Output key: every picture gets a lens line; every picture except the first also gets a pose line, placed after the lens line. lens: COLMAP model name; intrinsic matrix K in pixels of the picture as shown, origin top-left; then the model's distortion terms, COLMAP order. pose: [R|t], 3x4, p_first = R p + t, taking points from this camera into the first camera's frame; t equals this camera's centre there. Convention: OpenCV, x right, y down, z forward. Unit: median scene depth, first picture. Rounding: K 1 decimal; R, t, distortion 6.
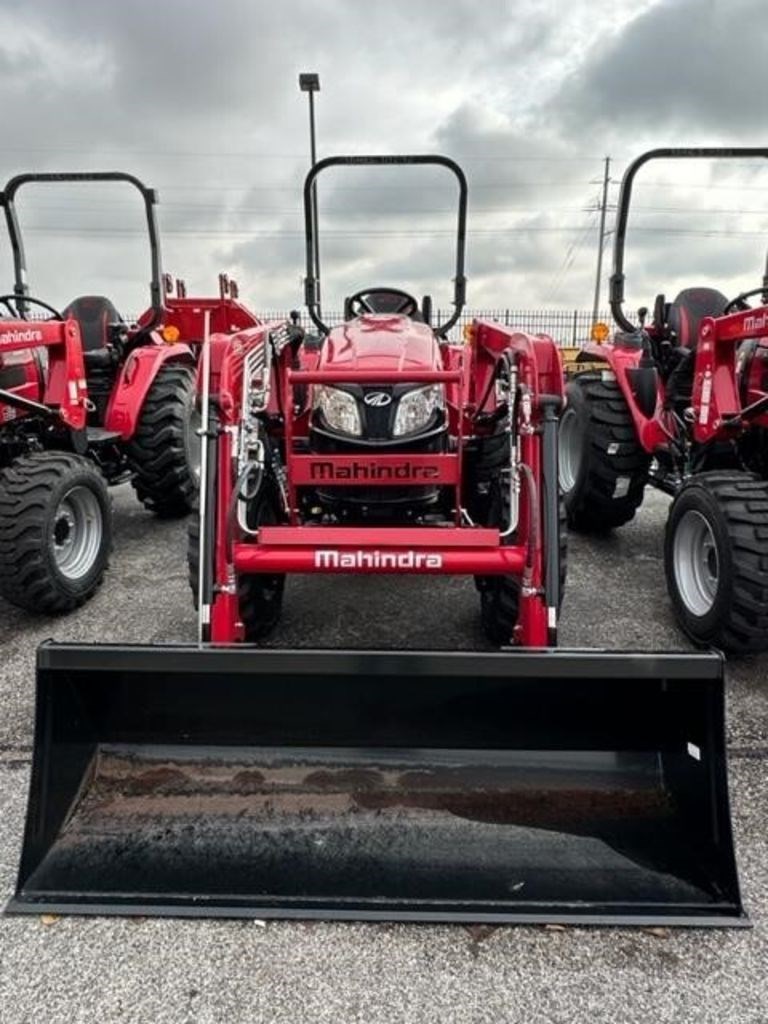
lens RADIAL K [[640.4, 0, 384.3], [0, 640.4, 511.5], [0, 0, 1]] dist [-0.008356, 0.001638]
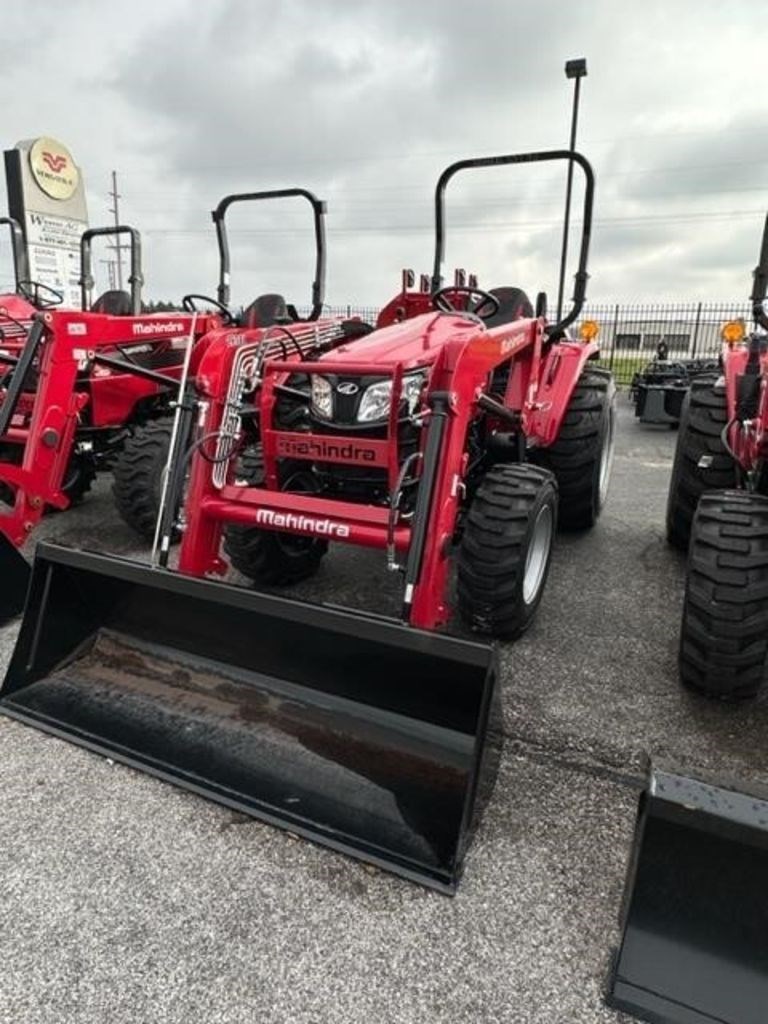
lens RADIAL K [[640.4, 0, 373.7], [0, 640.4, 513.5], [0, 0, 1]] dist [-0.008356, 0.001638]
pose [[0.908125, 0.129811, -0.398068, 0.578889], [-0.124423, 0.991444, 0.039463, -0.005340], [0.399784, 0.013692, 0.916507, -0.027578]]
